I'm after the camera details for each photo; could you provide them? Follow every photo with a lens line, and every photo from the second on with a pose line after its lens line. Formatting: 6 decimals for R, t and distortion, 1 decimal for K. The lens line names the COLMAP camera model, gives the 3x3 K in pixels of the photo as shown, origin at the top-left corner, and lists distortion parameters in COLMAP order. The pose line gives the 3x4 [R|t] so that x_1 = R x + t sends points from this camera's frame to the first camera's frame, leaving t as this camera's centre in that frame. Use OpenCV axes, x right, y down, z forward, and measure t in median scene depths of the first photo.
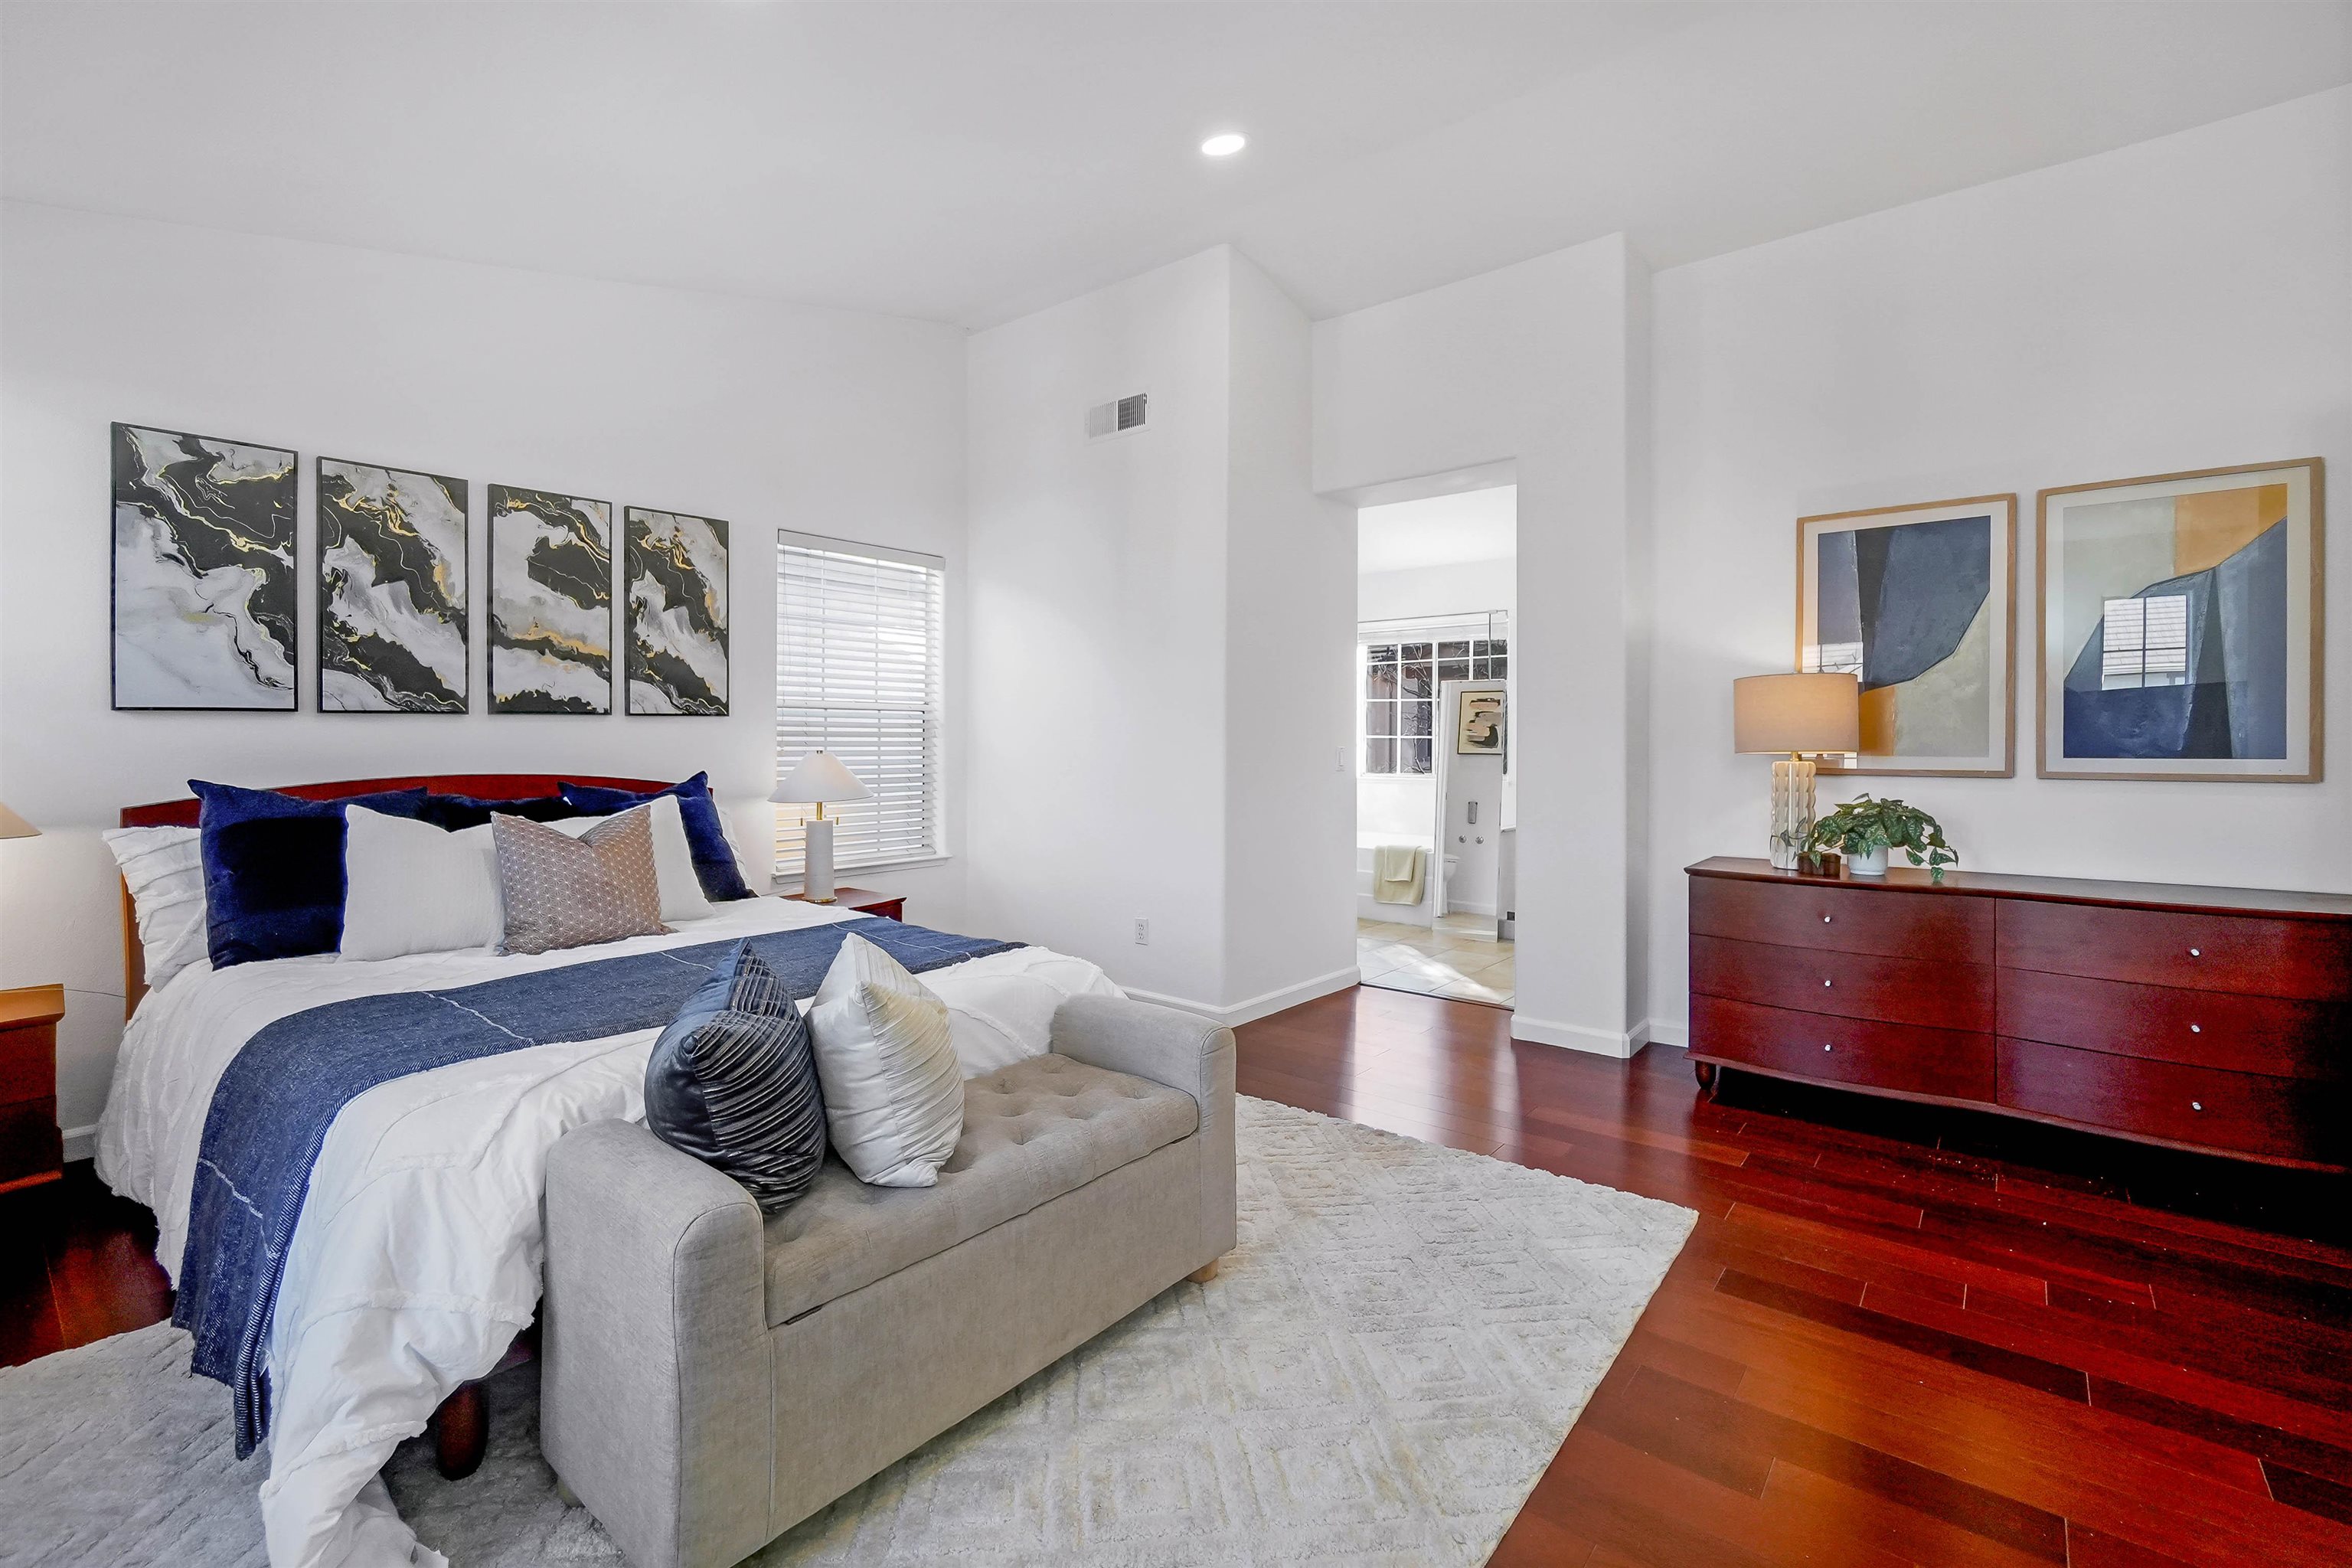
lens RADIAL K [[1029.5, 0, 1179.6], [0, 1029.5, 752.8], [0, 0, 1]] dist [-0.003644, 0.000187]
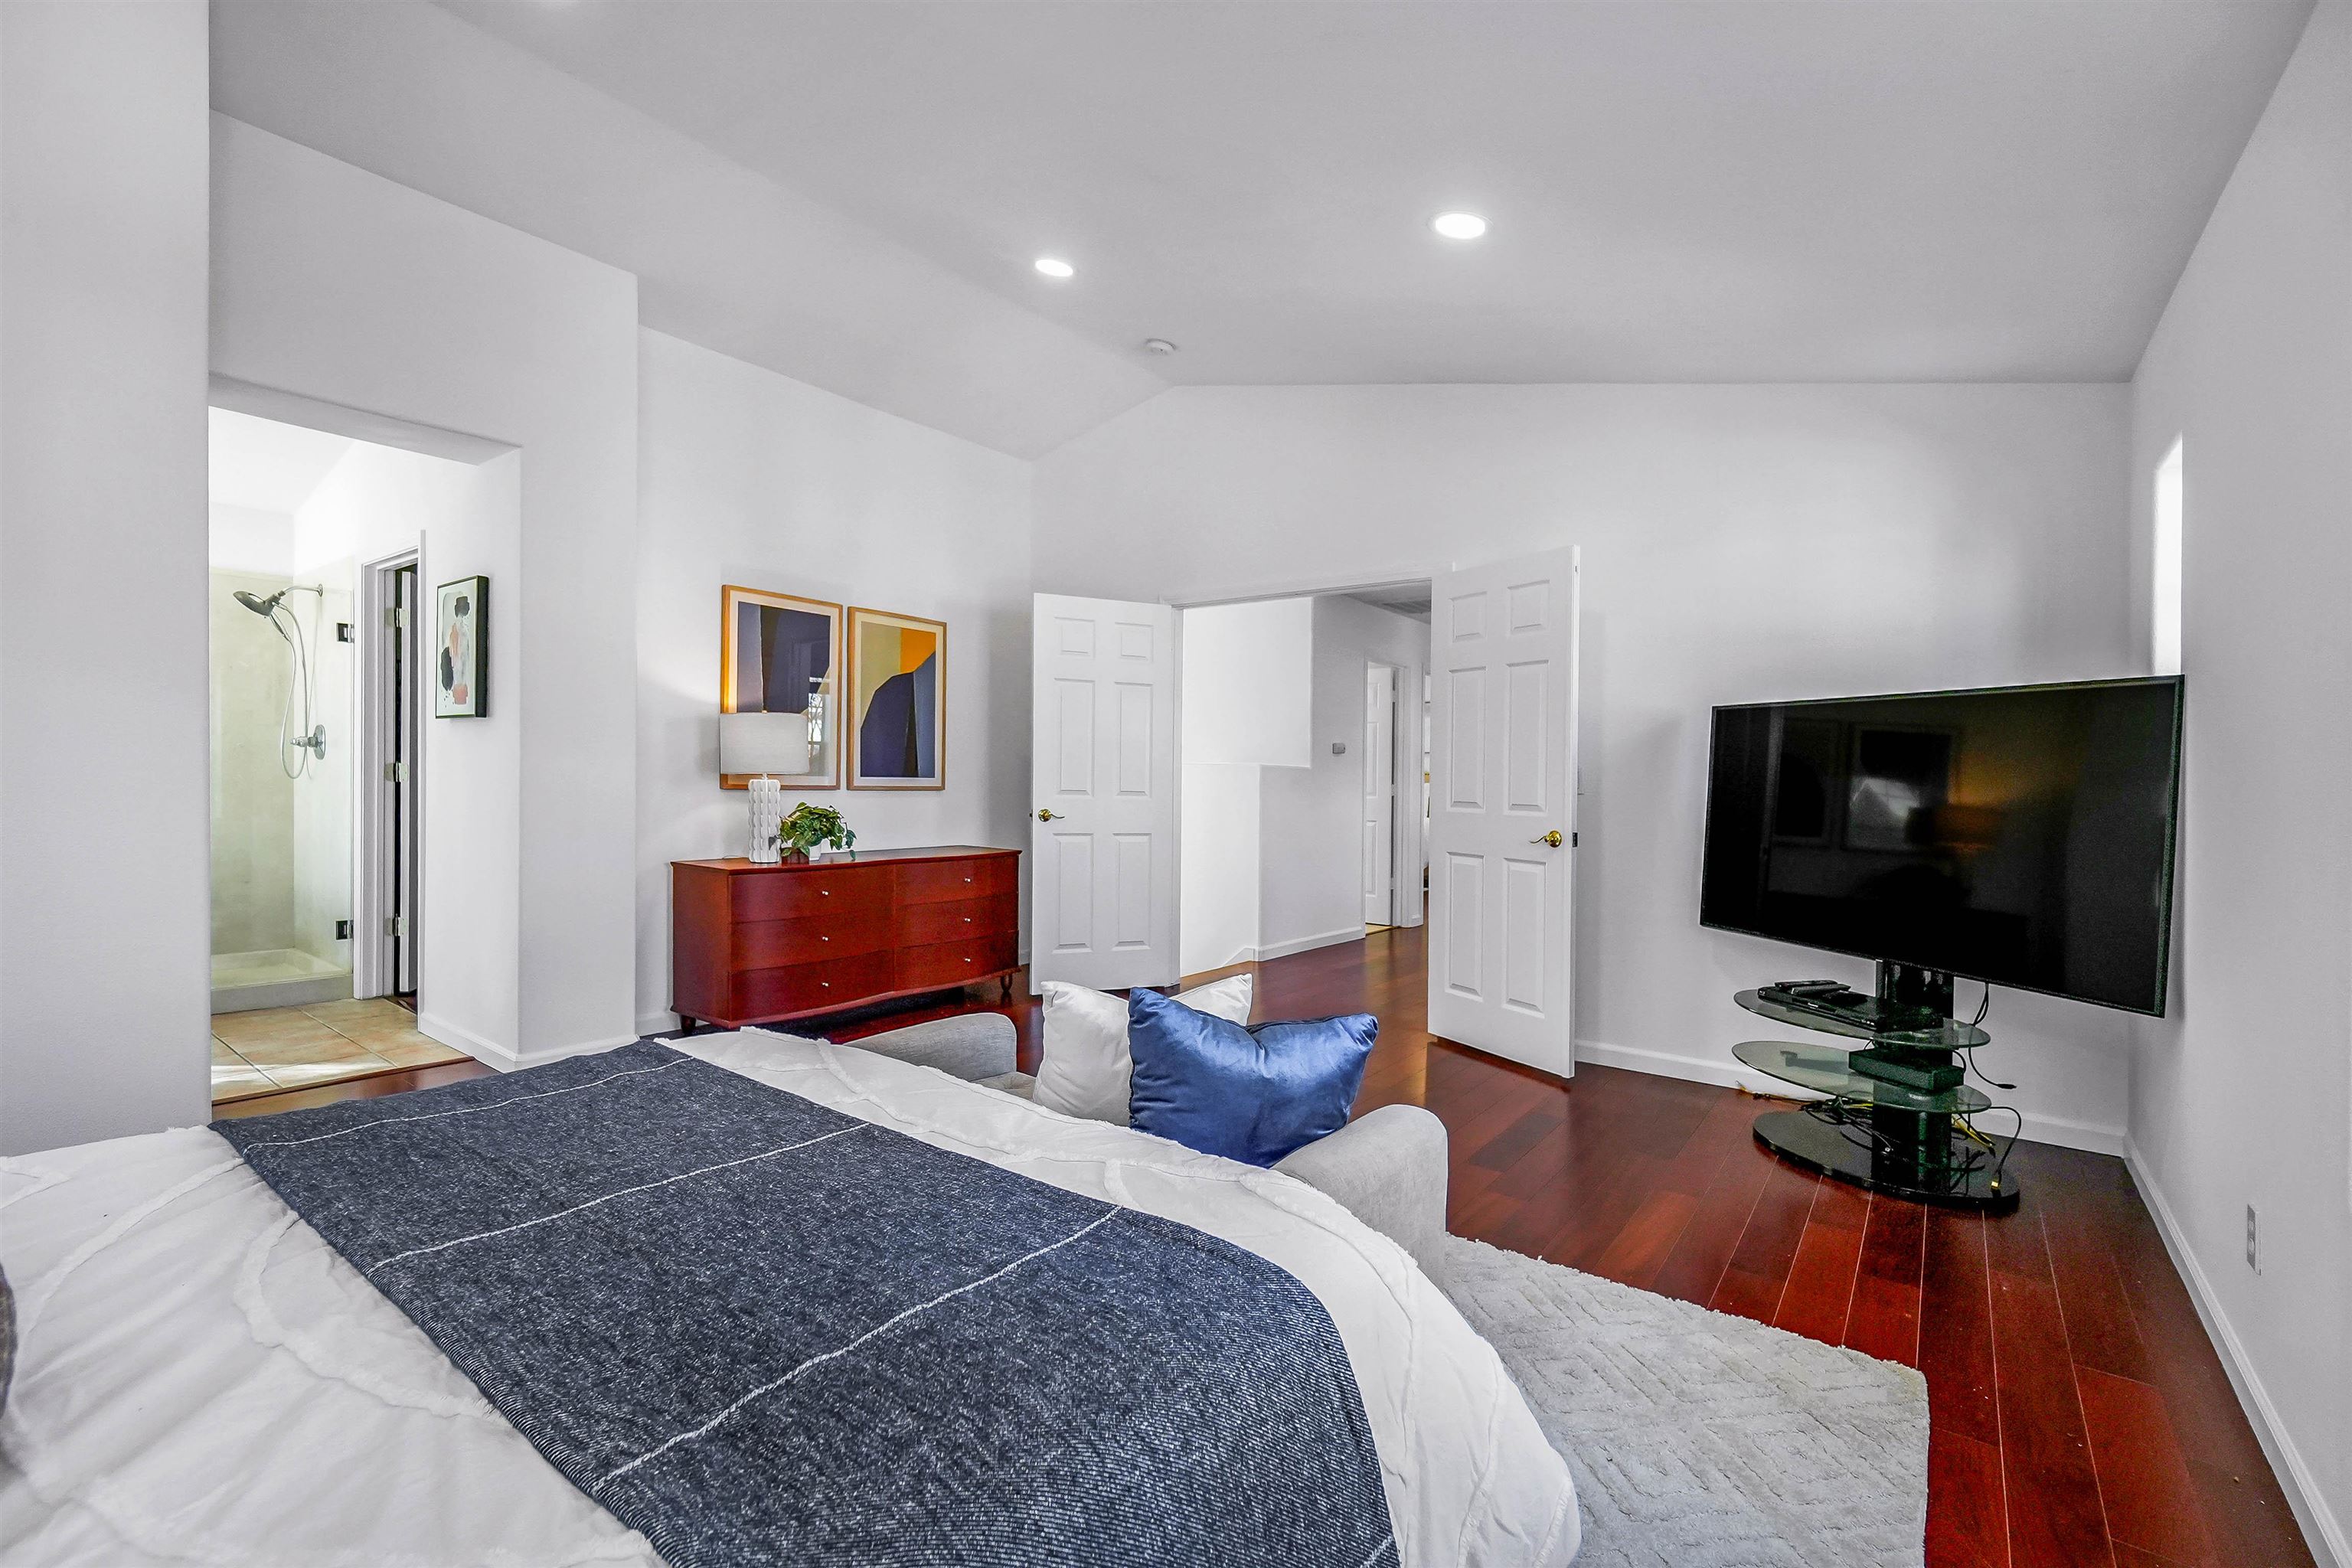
lens RADIAL K [[1040.0, 0, 1176.0], [0, 1040.0, 784.0], [0, 0, 1]] dist [0.000091, 0.000710]
pose [[-0.047548, -0.008646, 0.998832, -0.727655], [-0.009048, 0.999925, 0.008225, -0.001610], [-0.998828, -0.008646, -0.047623, 0.539671]]
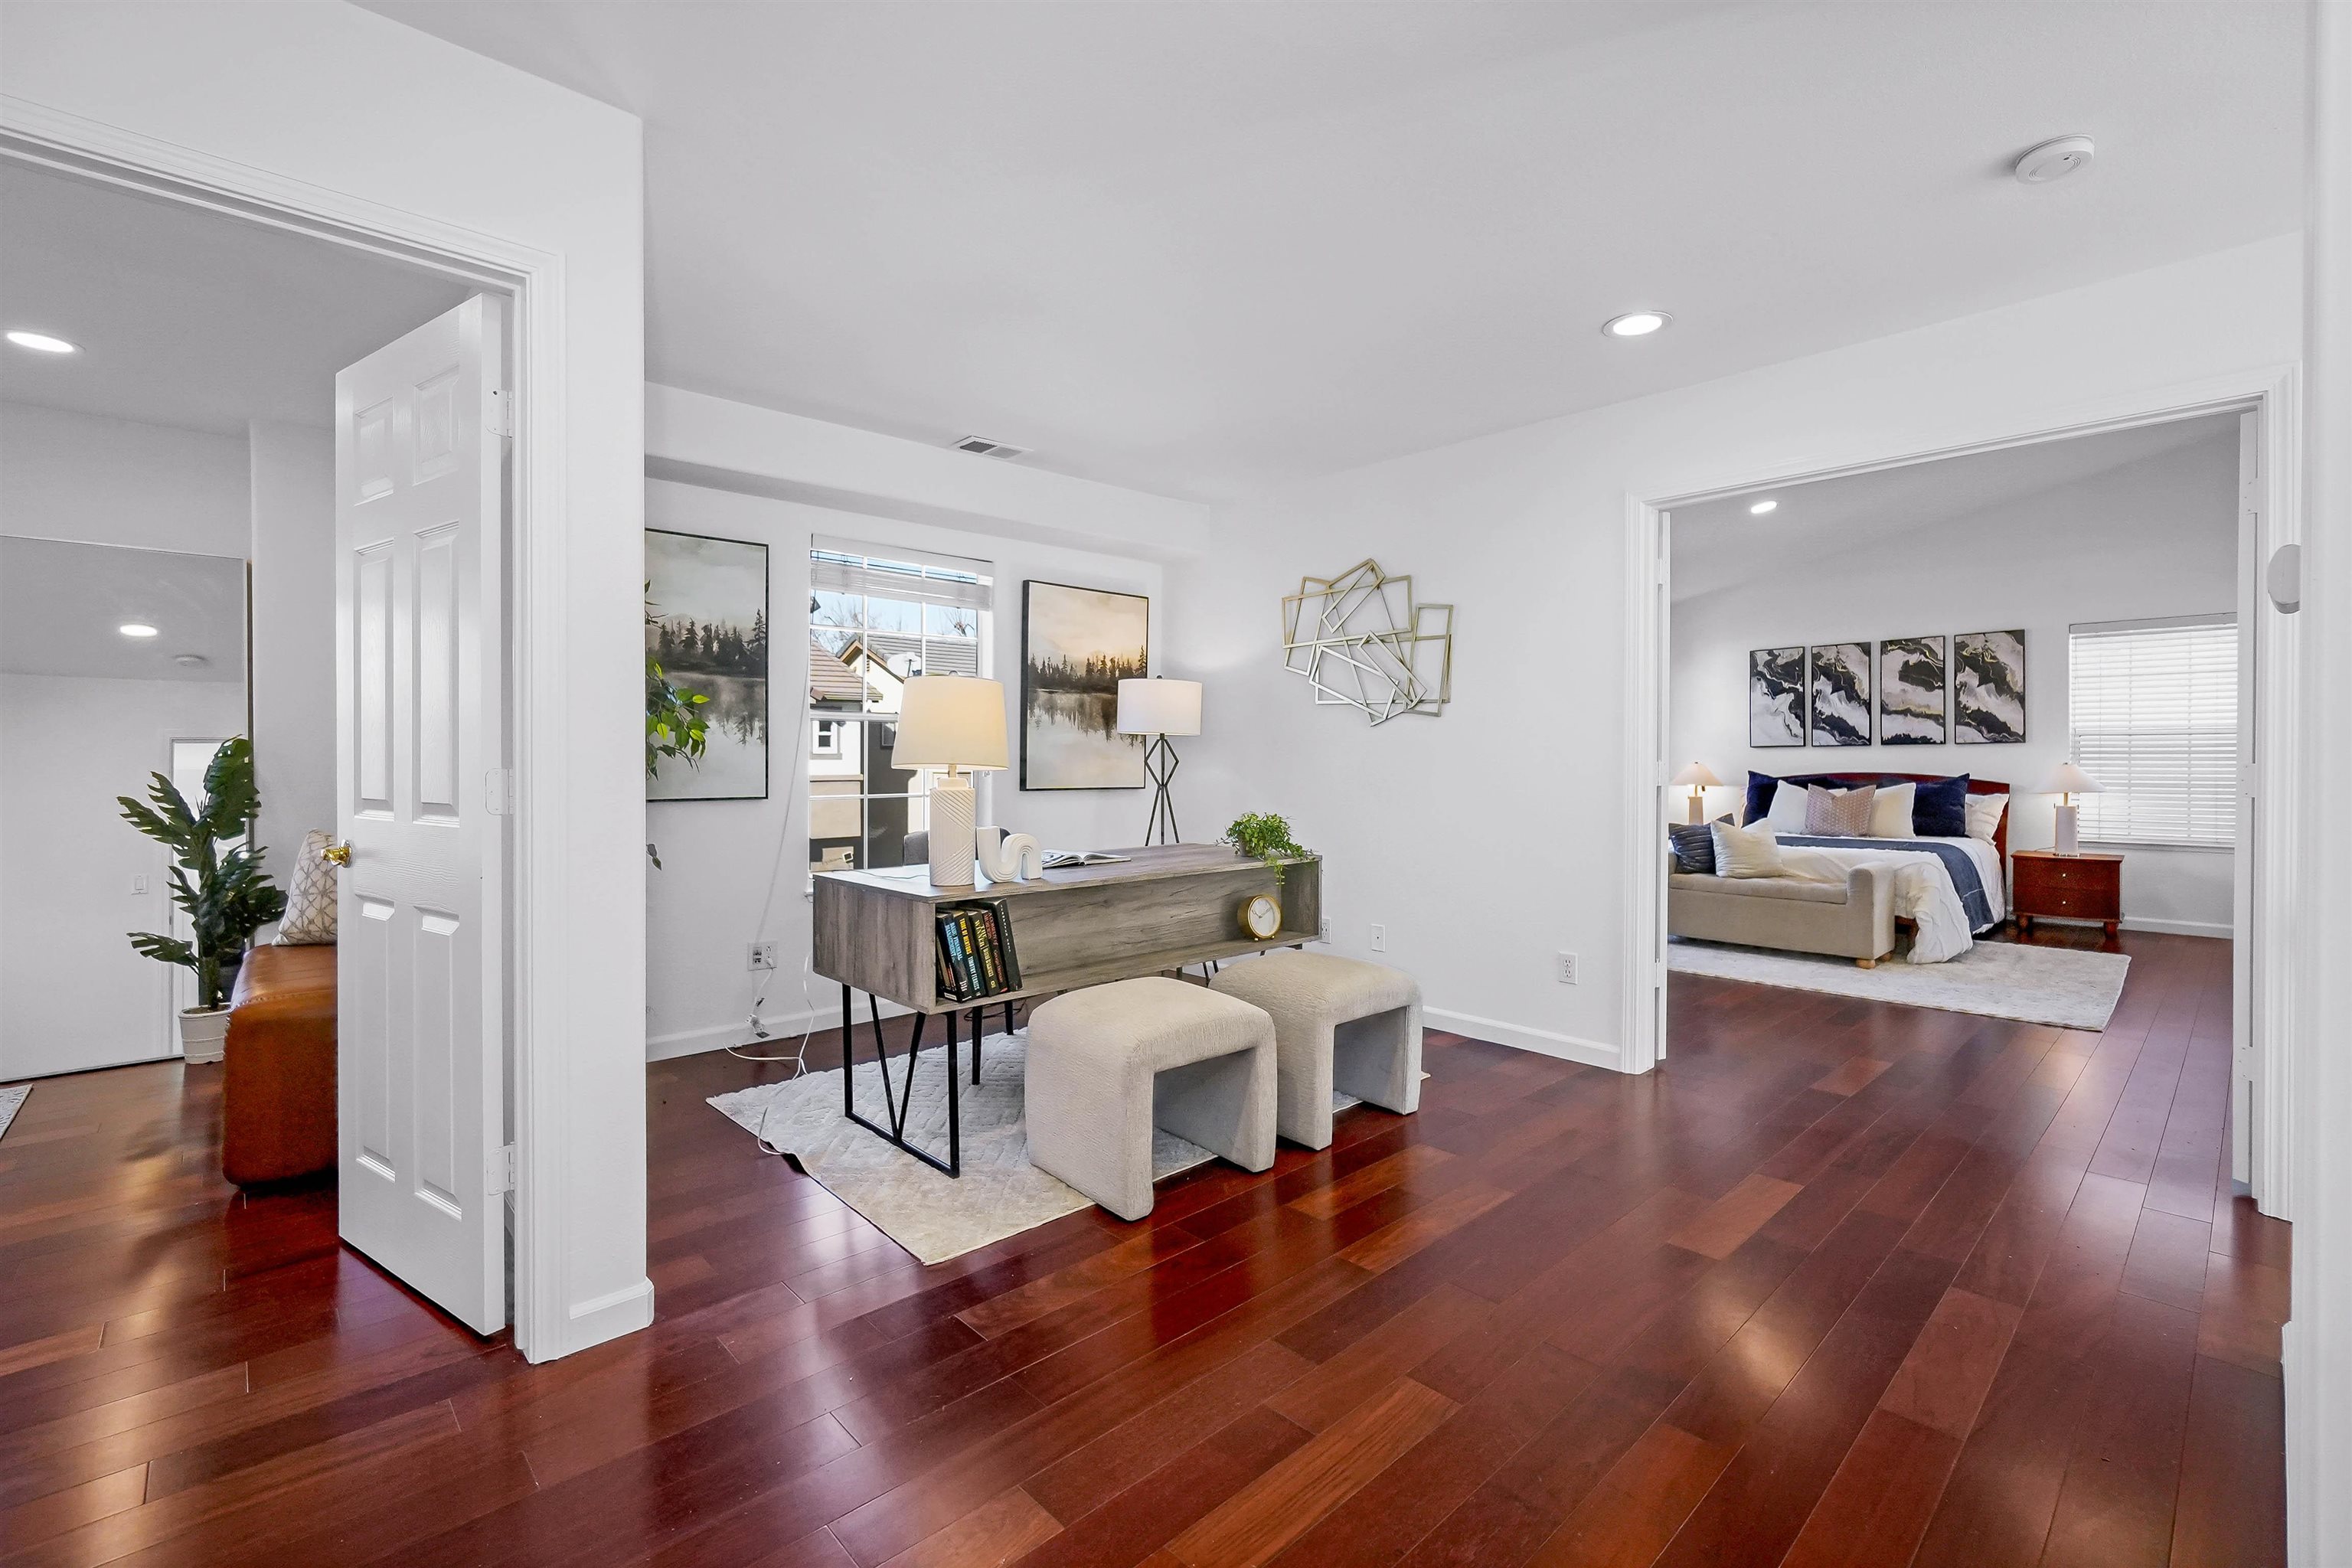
lens RADIAL K [[1037.5, 0, 1190.0], [0, 1037.5, 766.4], [0, 0, 1]] dist [-0.002946, -0.000088]
pose [[-0.112823, 0.005745, -0.993599, 1.717854], [-0.010706, 0.999918, 0.006997, 0.007773], [0.993557, 0.011427, -0.112752, -0.221036]]
